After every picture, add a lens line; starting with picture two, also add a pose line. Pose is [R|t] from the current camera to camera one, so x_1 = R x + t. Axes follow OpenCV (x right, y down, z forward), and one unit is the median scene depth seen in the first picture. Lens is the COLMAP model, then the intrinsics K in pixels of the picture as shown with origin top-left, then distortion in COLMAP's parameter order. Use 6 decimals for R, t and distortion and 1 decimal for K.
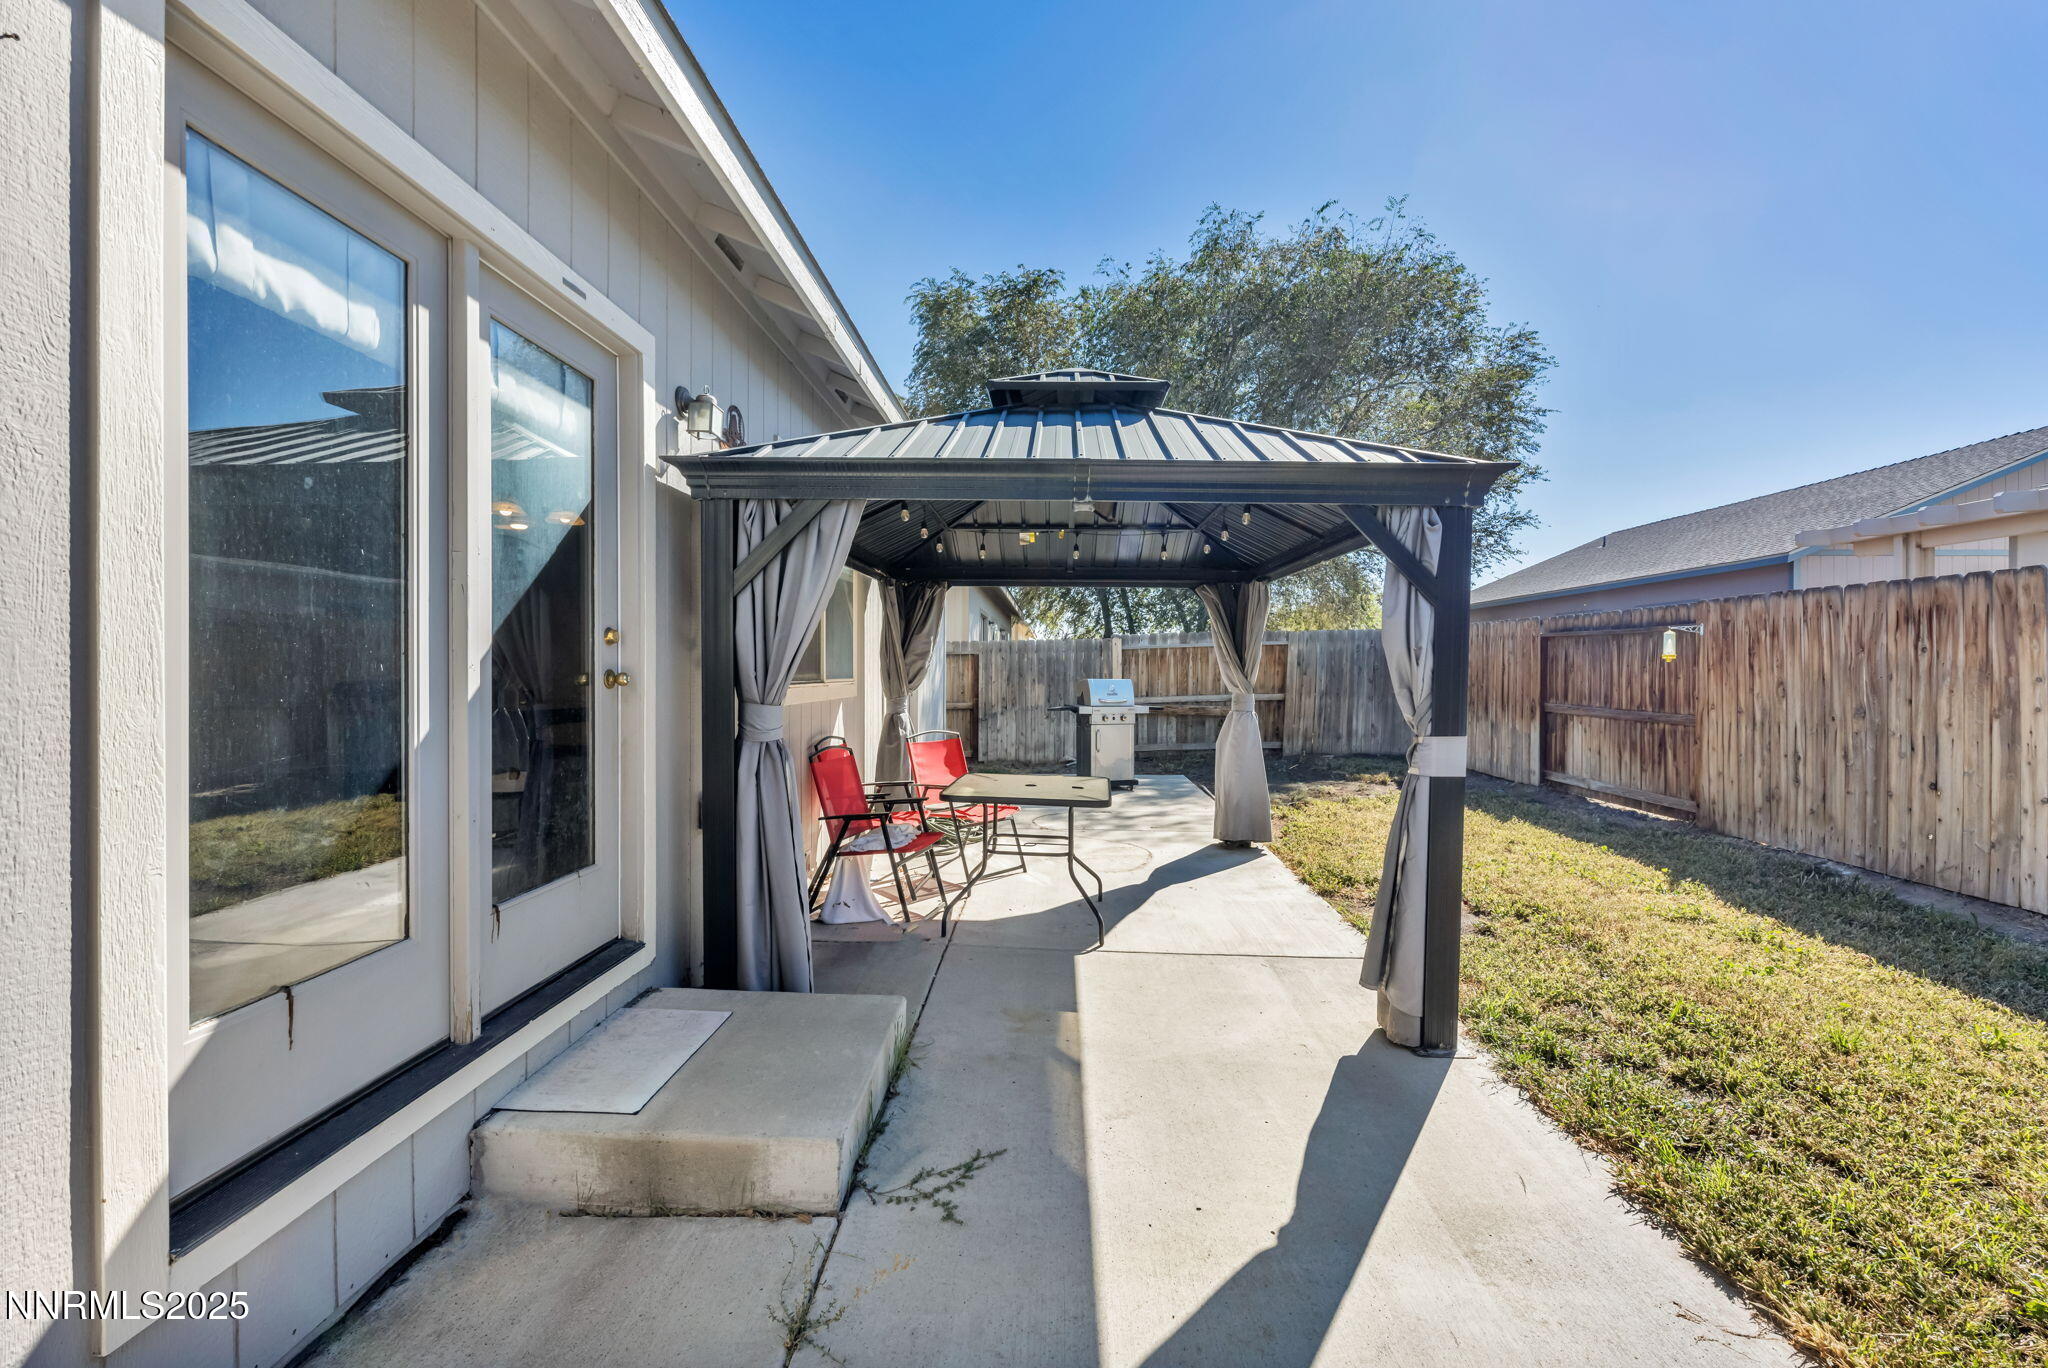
lens RADIAL K [[858.9, 0, 1023.1], [0, 858.9, 689.7], [0, 0, 1]] dist [-0.000281, 0.000026]
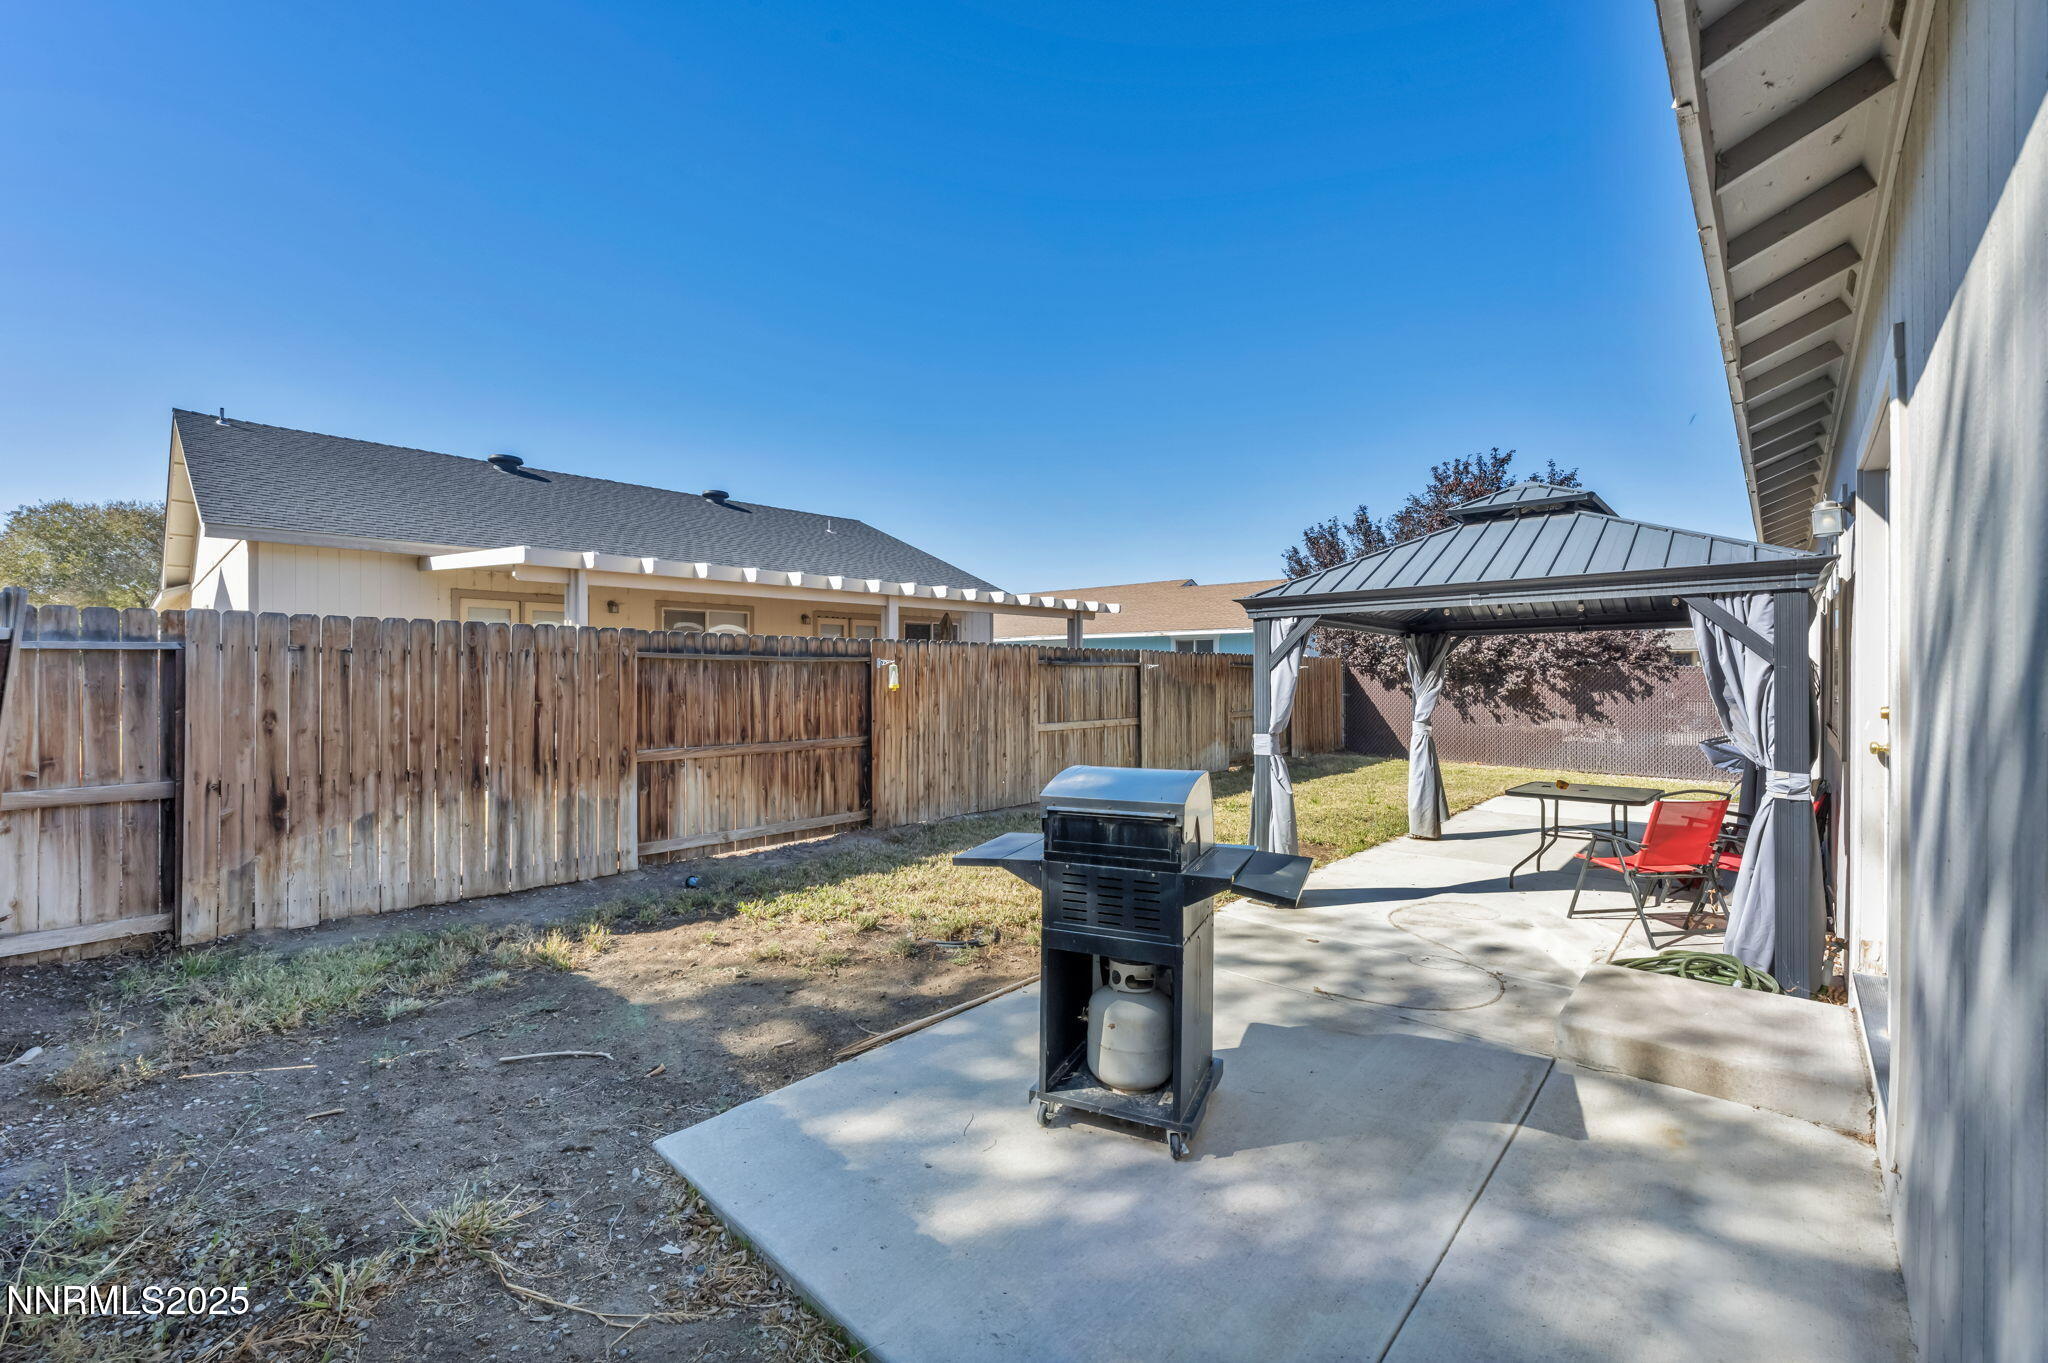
lens RADIAL K [[862.7, 0, 1010.4], [0, 862.7, 666.1], [0, 0, 1]] dist [-0.000928, 0.000120]
pose [[-0.768856, 0.000331, 0.639422, -0.126994], [0.012844, 0.999806, 0.014926, -0.089416], [-0.639293, 0.019689, -0.768711, 1.986014]]
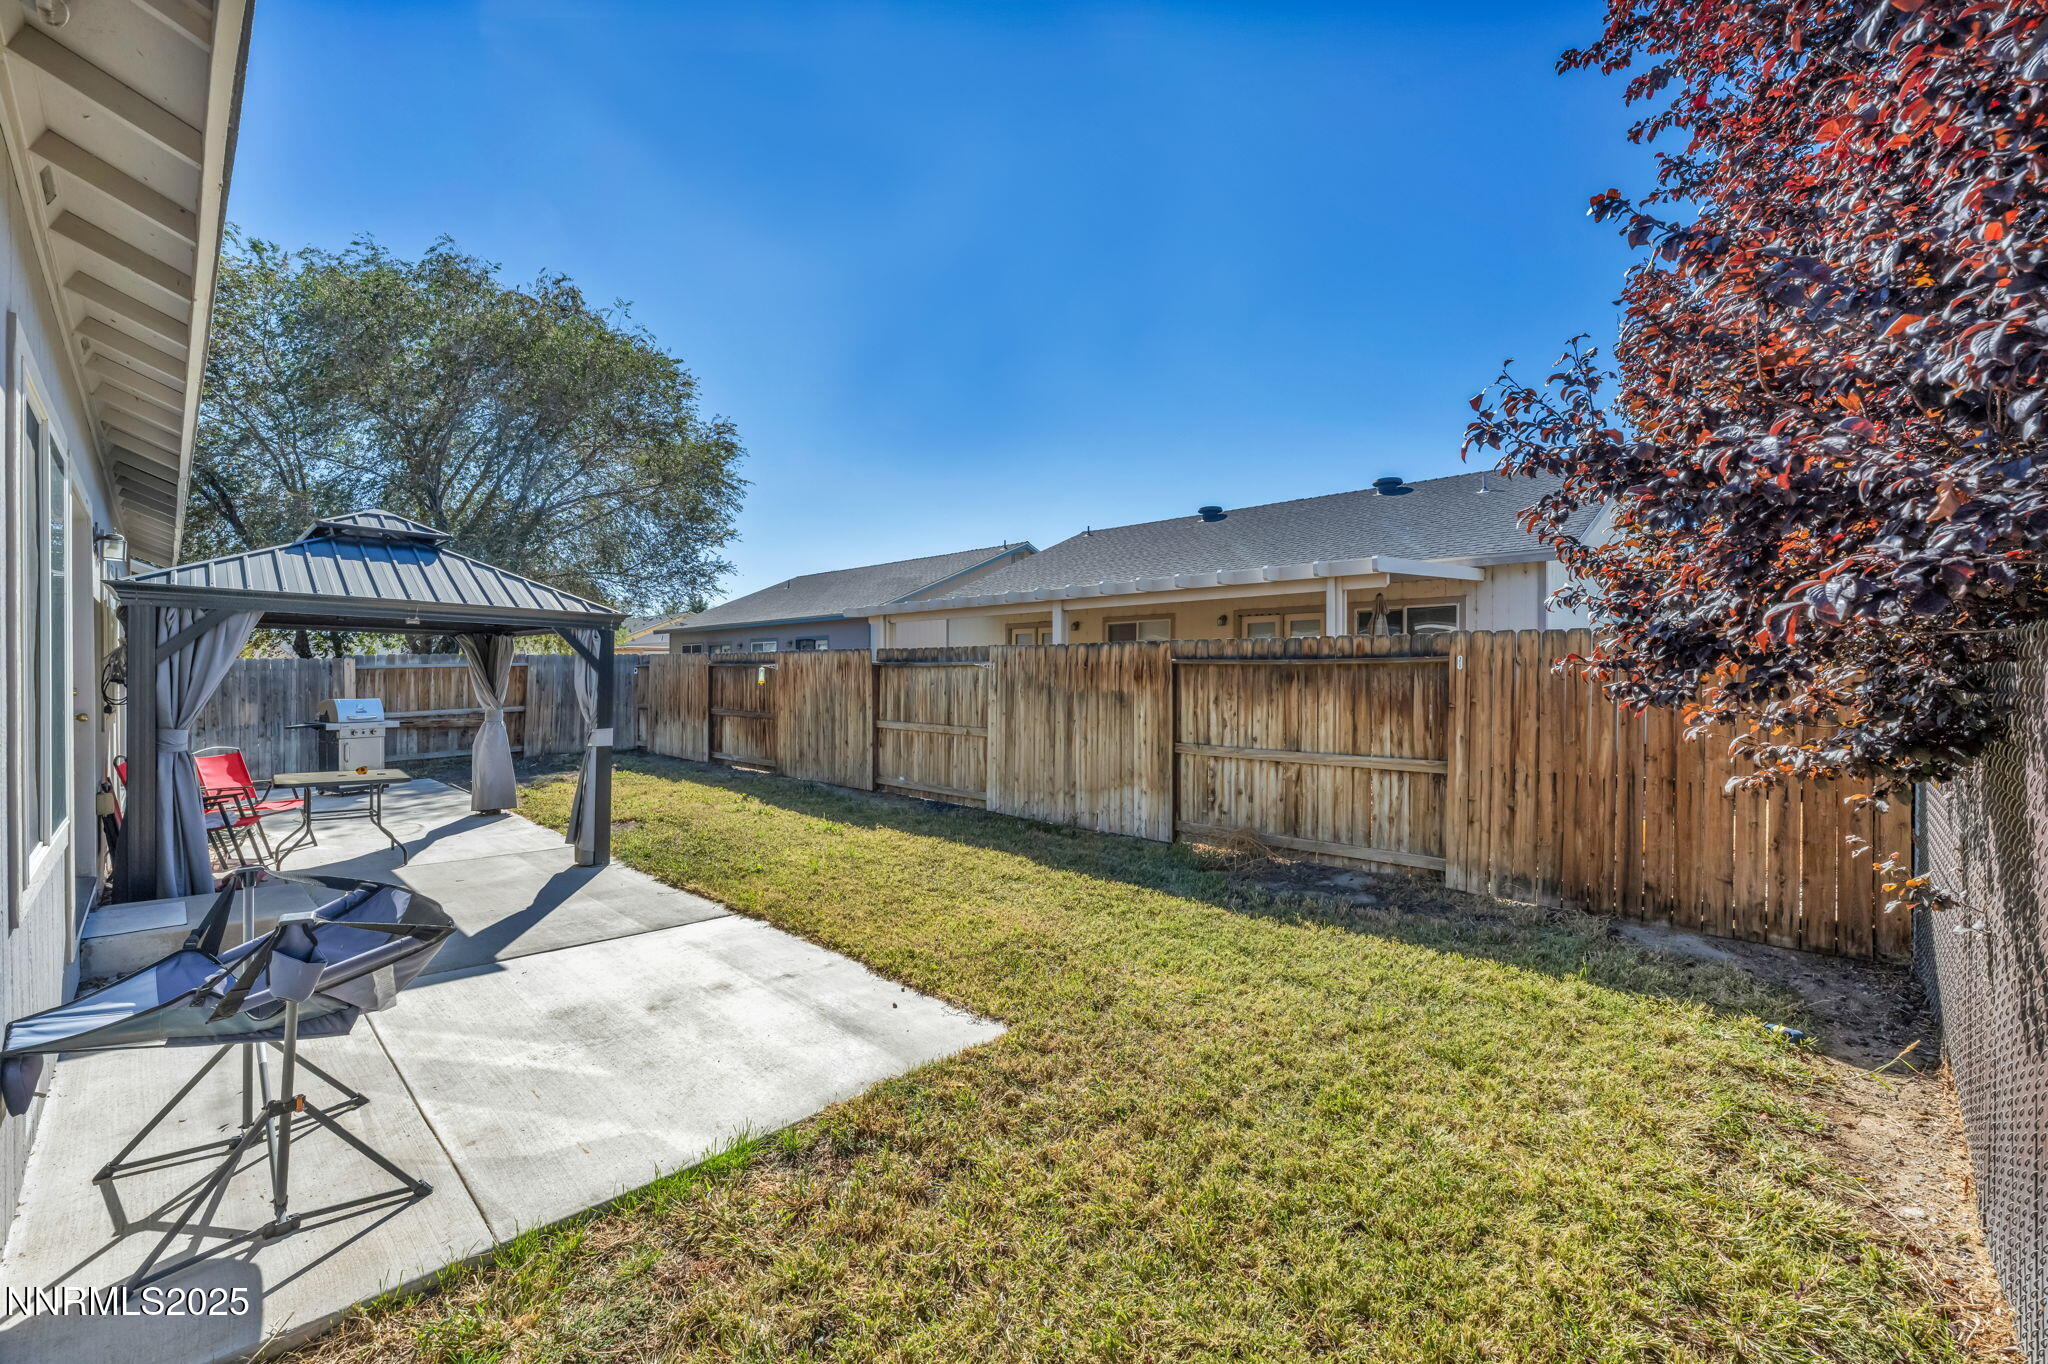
lens RADIAL K [[866.8, 0, 1035.4], [0, 866.8, 671.2], [0, 0, 1]] dist [0.000907, 0.000076]
pose [[0.676432, 0.001619, 0.736503, -0.225077], [0.017776, 0.999670, -0.018523, -0.018604], [-0.736290, 0.025622, 0.676181, -0.735351]]
